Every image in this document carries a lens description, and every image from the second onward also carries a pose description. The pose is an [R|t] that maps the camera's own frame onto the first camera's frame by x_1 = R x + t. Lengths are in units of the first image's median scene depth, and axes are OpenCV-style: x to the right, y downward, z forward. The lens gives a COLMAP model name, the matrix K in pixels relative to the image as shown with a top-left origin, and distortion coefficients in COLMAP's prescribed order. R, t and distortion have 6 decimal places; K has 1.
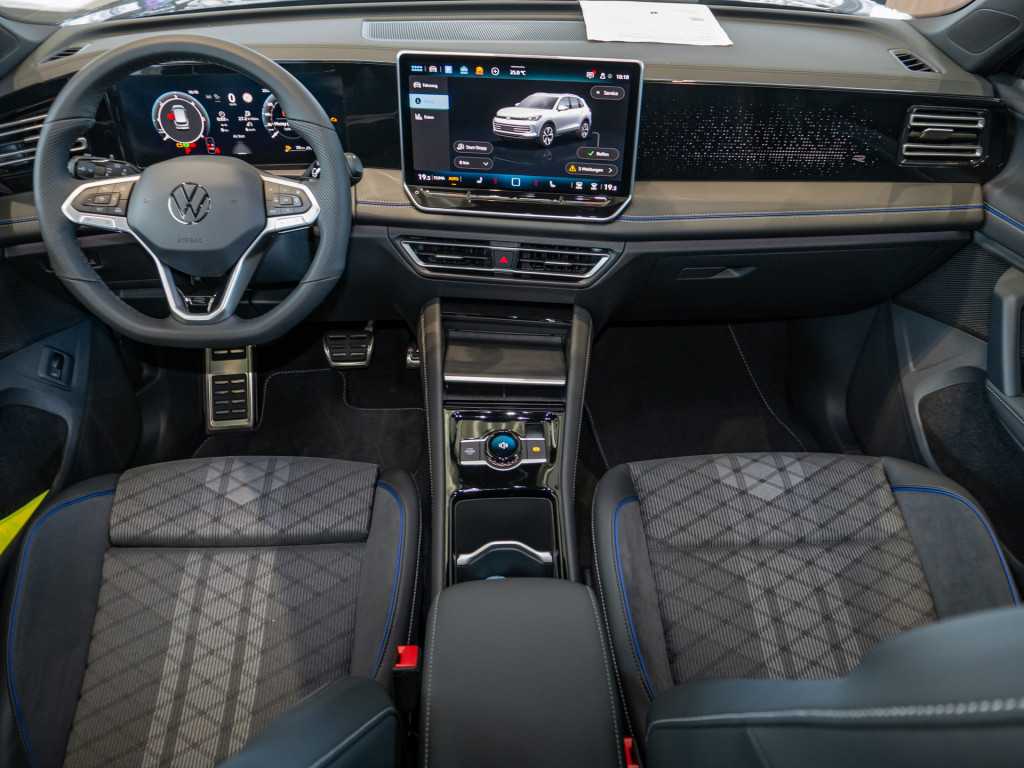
lens RADIAL K [[728.4, 0, 517.0], [0, 728.4, 388.3], [0, 0, 1]] dist [-0.062969, 0.030823]
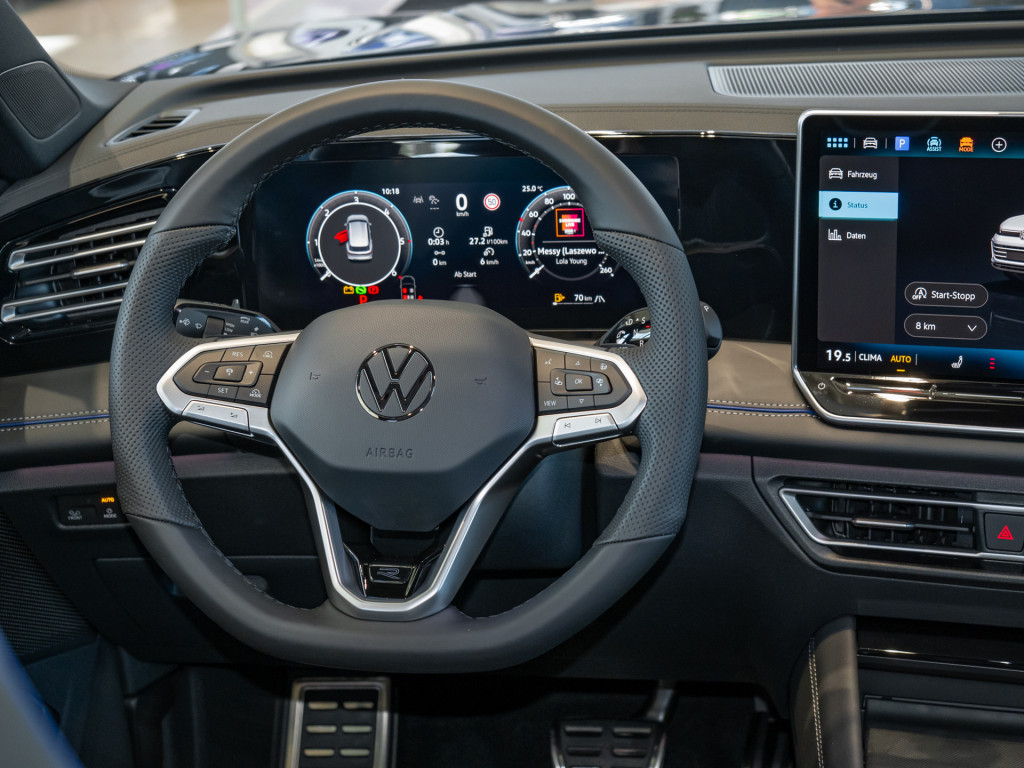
lens RADIAL K [[1868.0, 0, 512.0], [0, 1868.0, 384.0], [0, 0, 1]] dist [0.007680, -0.000276]
pose [[0.976753, 0.008608, -0.214195, -0.075229], [-0.076453, 0.947475, -0.310558, 0.131331], [0.200271, 0.319714, 0.926107, -0.191737]]
